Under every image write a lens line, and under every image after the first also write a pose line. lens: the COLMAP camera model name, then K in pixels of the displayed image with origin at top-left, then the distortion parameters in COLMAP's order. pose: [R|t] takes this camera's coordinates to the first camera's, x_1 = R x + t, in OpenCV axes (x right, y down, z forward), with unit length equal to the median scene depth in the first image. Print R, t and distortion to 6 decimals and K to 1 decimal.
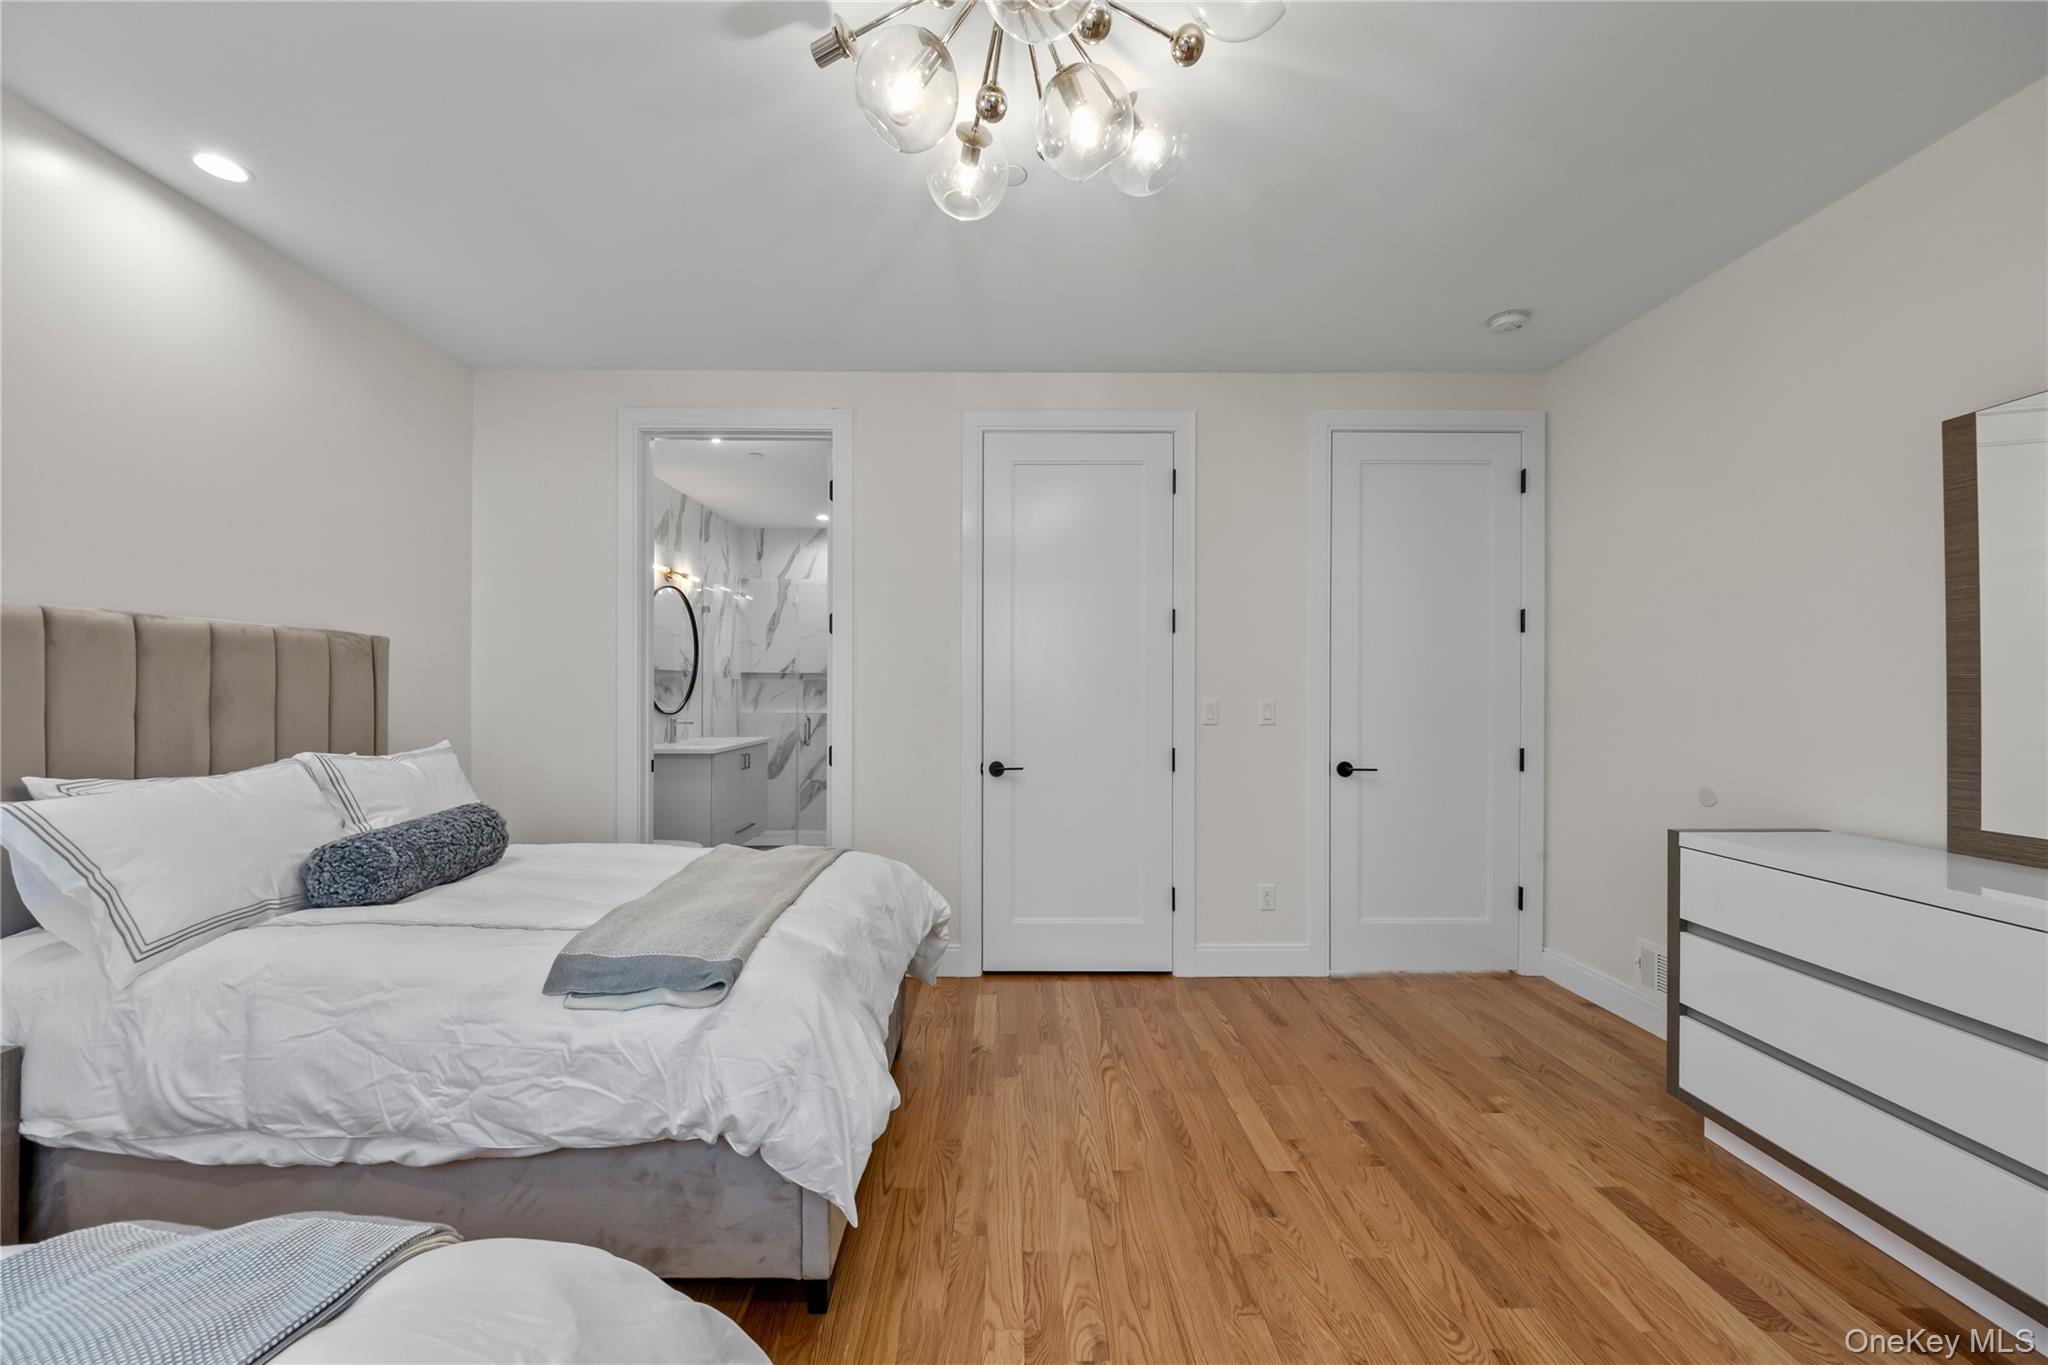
lens RADIAL K [[766.7, 0, 1012.3], [0, 766.7, 688.9], [0, 0, 1]] dist [0.001938, -0.002331]
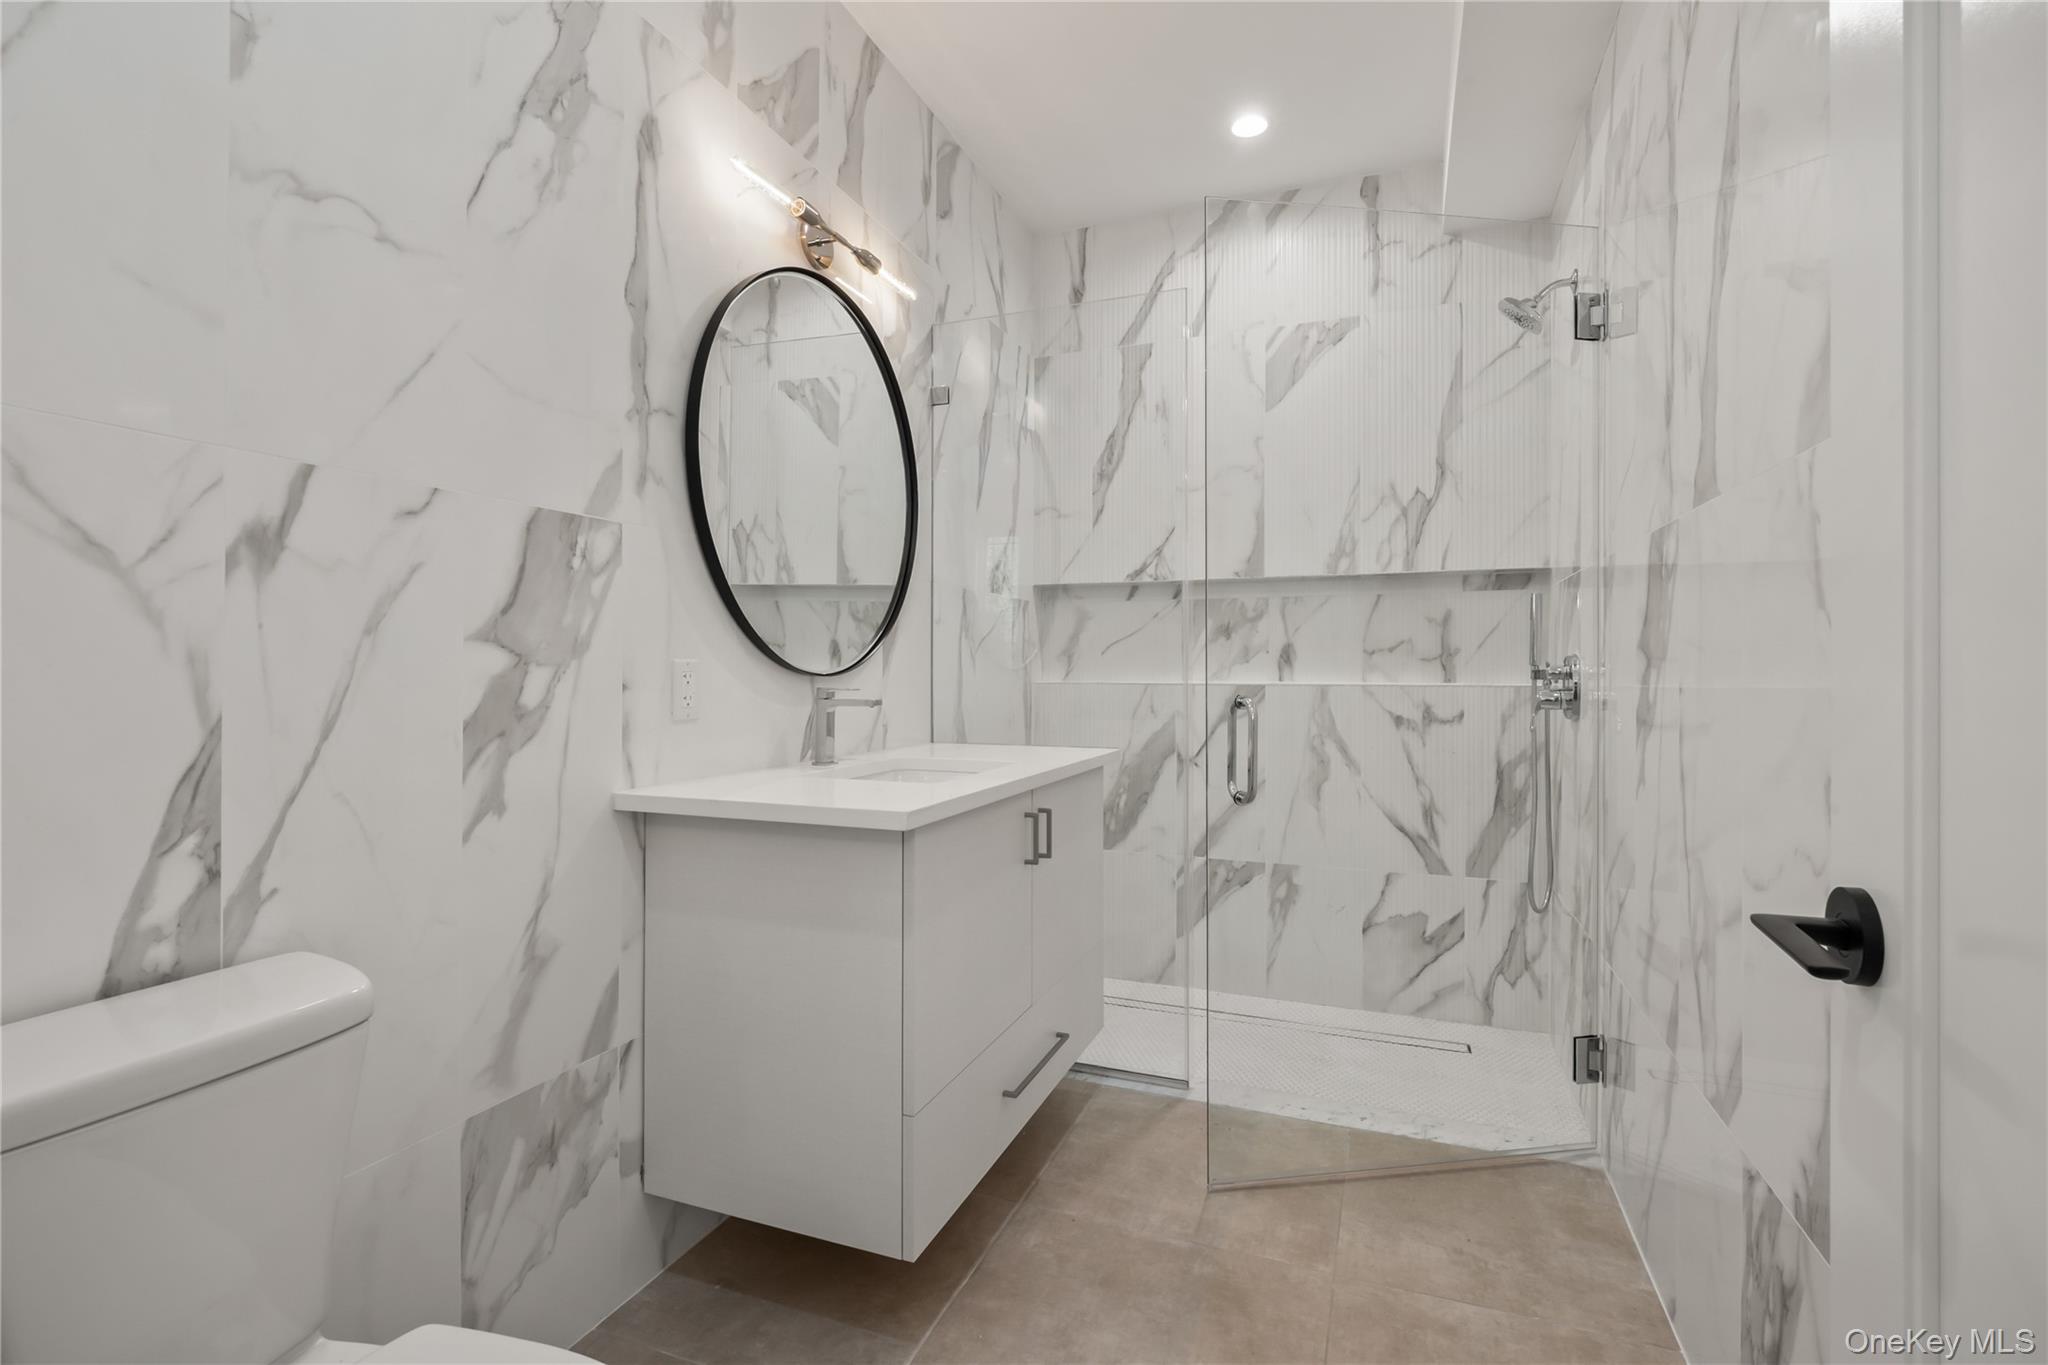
lens RADIAL K [[932.0, 0, 1005.0], [0, 932.0, 665.7], [0, 0, 1]] dist [-0.005622, 0.000816]
pose [[0.926071, -0.005457, -0.377310, -0.348548], [0.002930, 0.999969, -0.007271, 0.049229], [0.377339, 0.005628, 0.926058, 1.028988]]
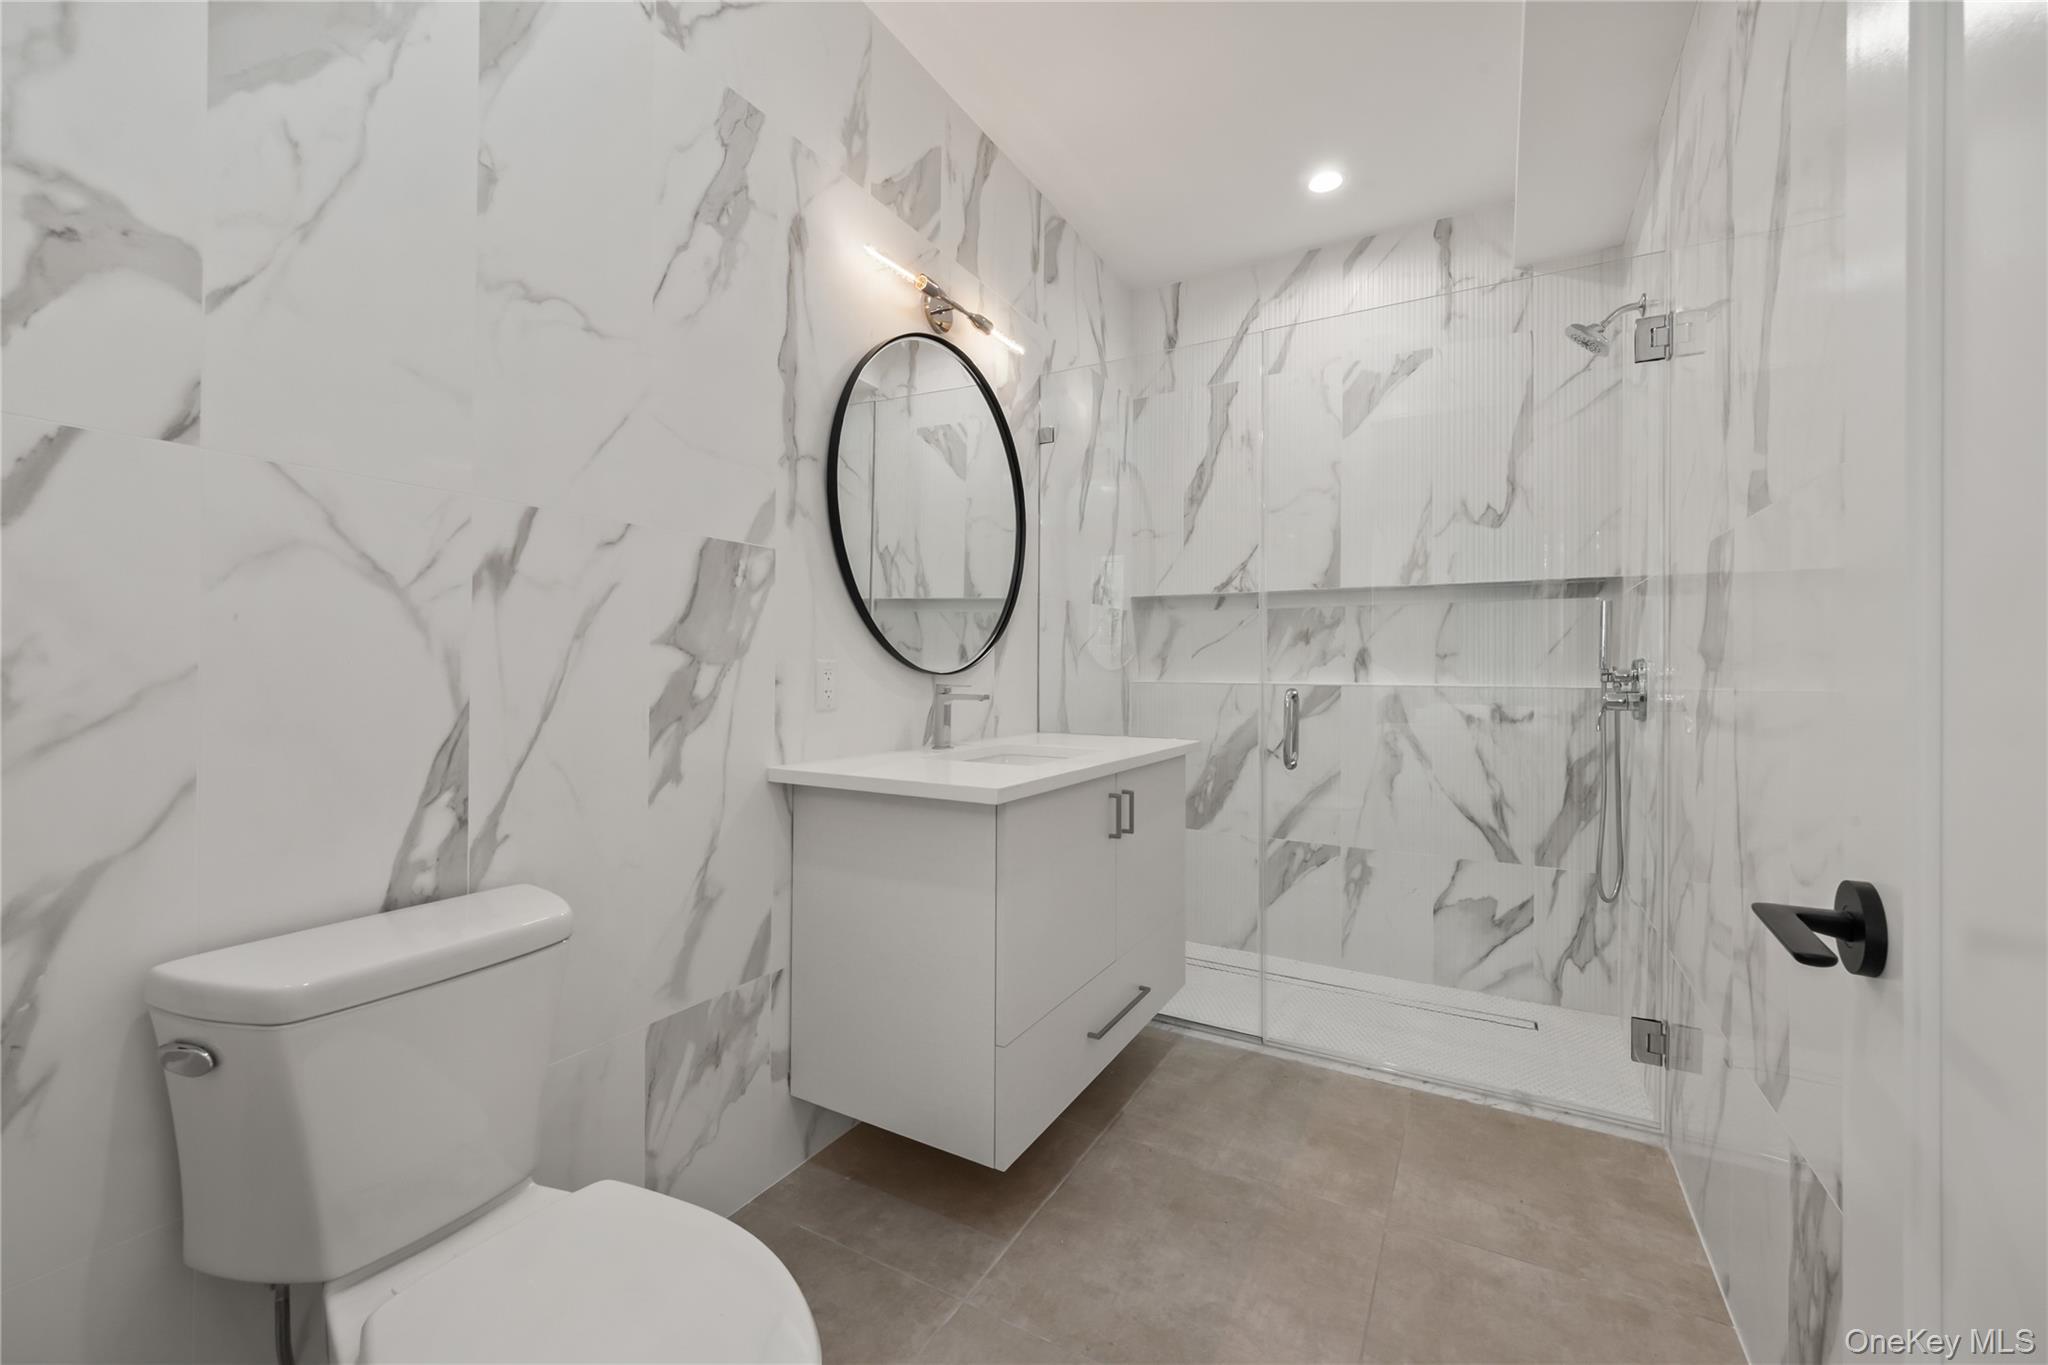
lens RADIAL K [[807.8, 0, 1009.2], [0, 807.8, 667.2], [0, 0, 1]] dist [0.001227, -0.000163]
pose [[0.863752, -0.001658, -0.503915, -0.326372], [-0.002744, 0.999964, -0.007993, 0.050278], [0.503911, 0.008286, 0.863716, 1.030993]]
